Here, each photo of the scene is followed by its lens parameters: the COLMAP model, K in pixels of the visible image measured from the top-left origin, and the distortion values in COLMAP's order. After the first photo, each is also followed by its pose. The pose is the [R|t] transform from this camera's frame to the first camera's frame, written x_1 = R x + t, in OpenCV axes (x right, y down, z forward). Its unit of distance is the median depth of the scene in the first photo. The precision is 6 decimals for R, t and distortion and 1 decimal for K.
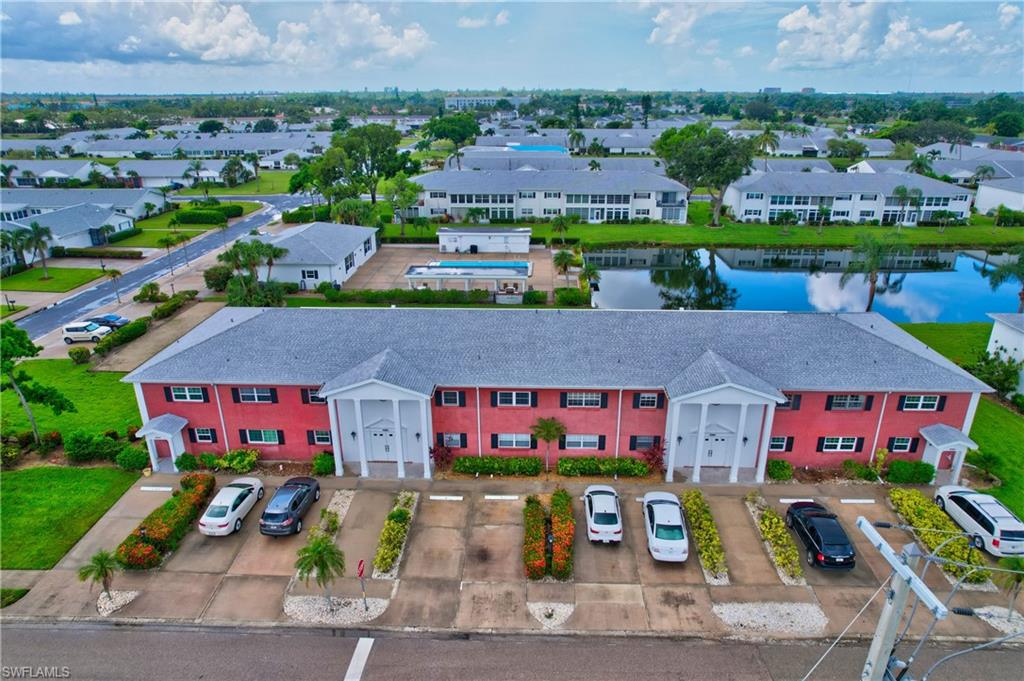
lens RADIAL K [[653.0, 0, 515.5], [0, 653.0, 342.0], [0, 0, 1]] dist [-0.077056, 0.069836]
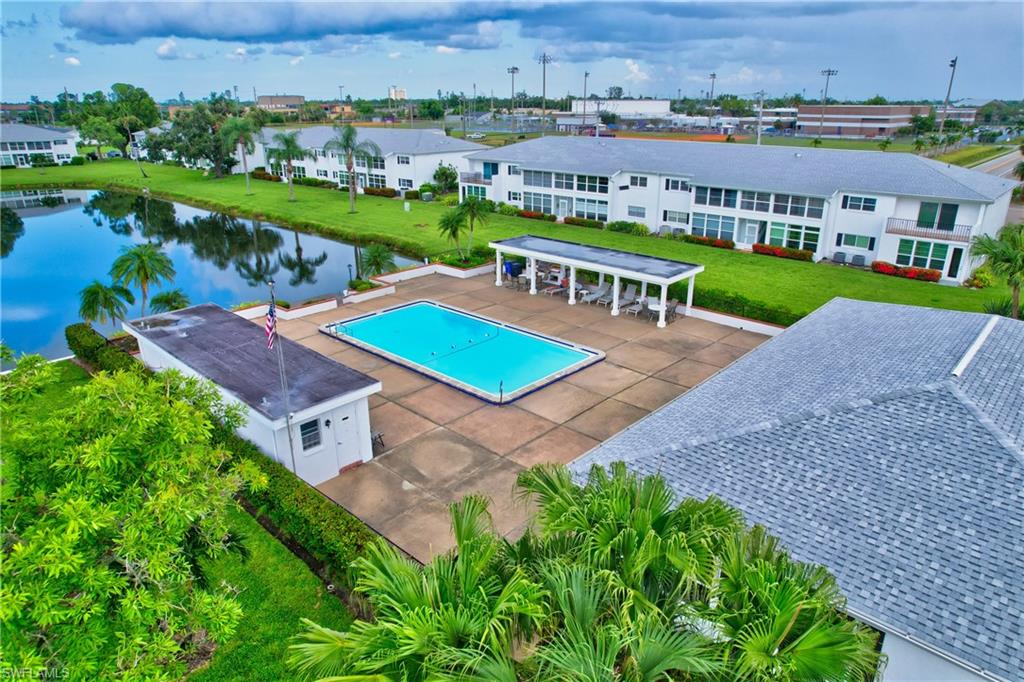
lens RADIAL K [[653.0, 0, 515.5], [0, 653.0, 342.5], [0, 0, 1]] dist [-0.077056, 0.069836]
pose [[0.762262, 0.230777, -0.604730, 0.453185], [-0.241272, 0.968253, 0.065381, -0.163106], [0.600620, 0.096067, 0.793742, 0.798273]]
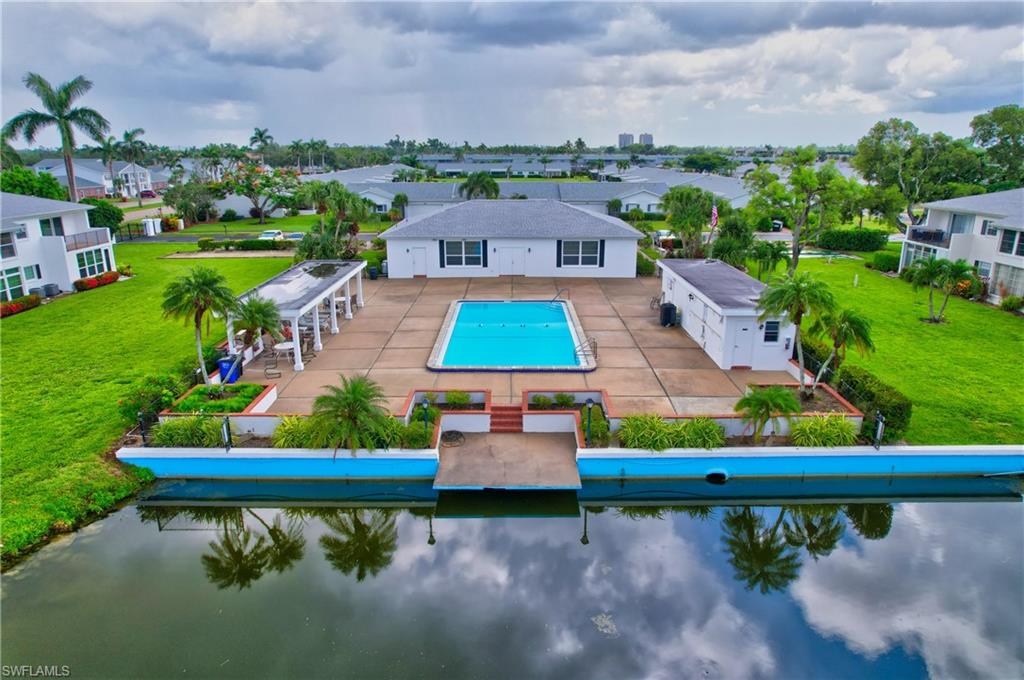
lens RADIAL K [[653.0, 0, 515.5], [0, 653.0, 341.5], [0, 0, 1]] dist [-0.077056, 0.069836]
pose [[-0.048659, -0.276466, 0.959791, -0.305858], [0.366492, 0.888962, 0.274644, -0.247500], [-0.929148, 0.365120, 0.058066, 1.098102]]
